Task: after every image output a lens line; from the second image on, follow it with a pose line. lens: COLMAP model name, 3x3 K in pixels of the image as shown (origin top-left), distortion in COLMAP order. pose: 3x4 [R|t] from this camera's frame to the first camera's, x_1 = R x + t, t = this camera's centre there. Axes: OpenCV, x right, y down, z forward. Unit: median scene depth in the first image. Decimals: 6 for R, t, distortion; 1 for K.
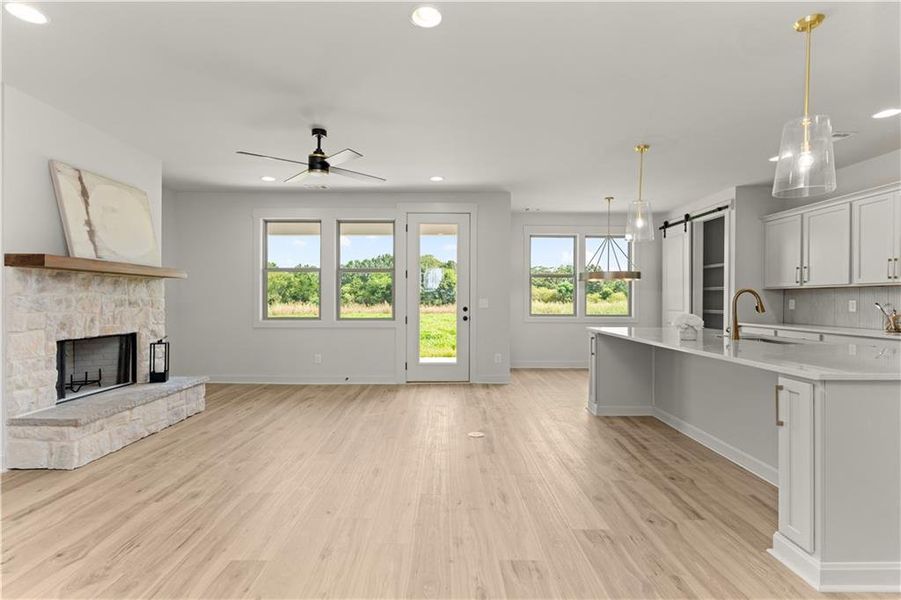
lens RADIAL K [[430.8, 0, 449.9], [0, 430.8, 295.3], [0, 0, 1]] dist [0.000274, 0.000216]
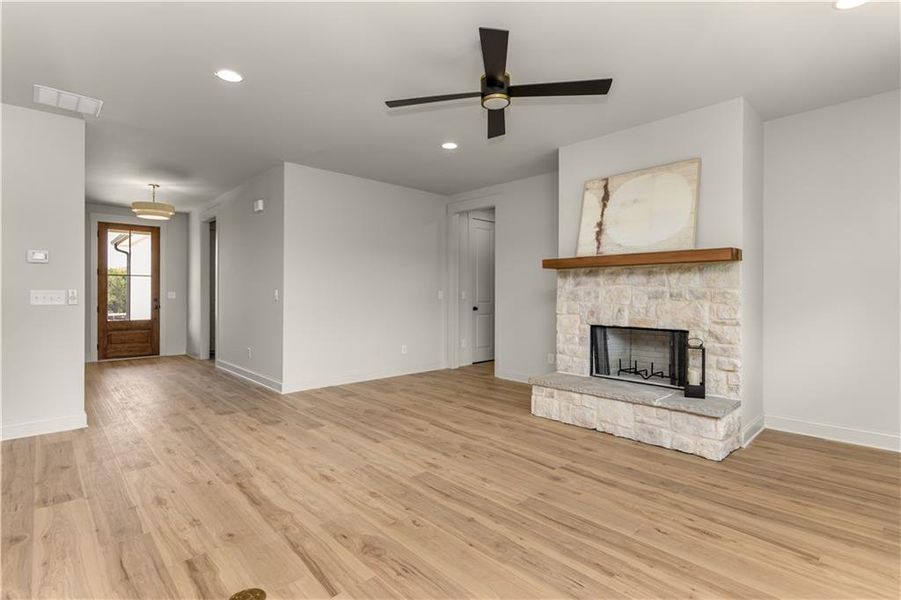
lens RADIAL K [[430.8, 0, 449.9], [0, 430.8, 295.3], [0, 0, 1]] dist [0.000274, 0.000216]
pose [[-0.735386, -0.000008, -0.677648, 0.225696], [0.004244, 0.999980, -0.004618, 0.023932], [0.677635, -0.006272, -0.735372, 1.616707]]
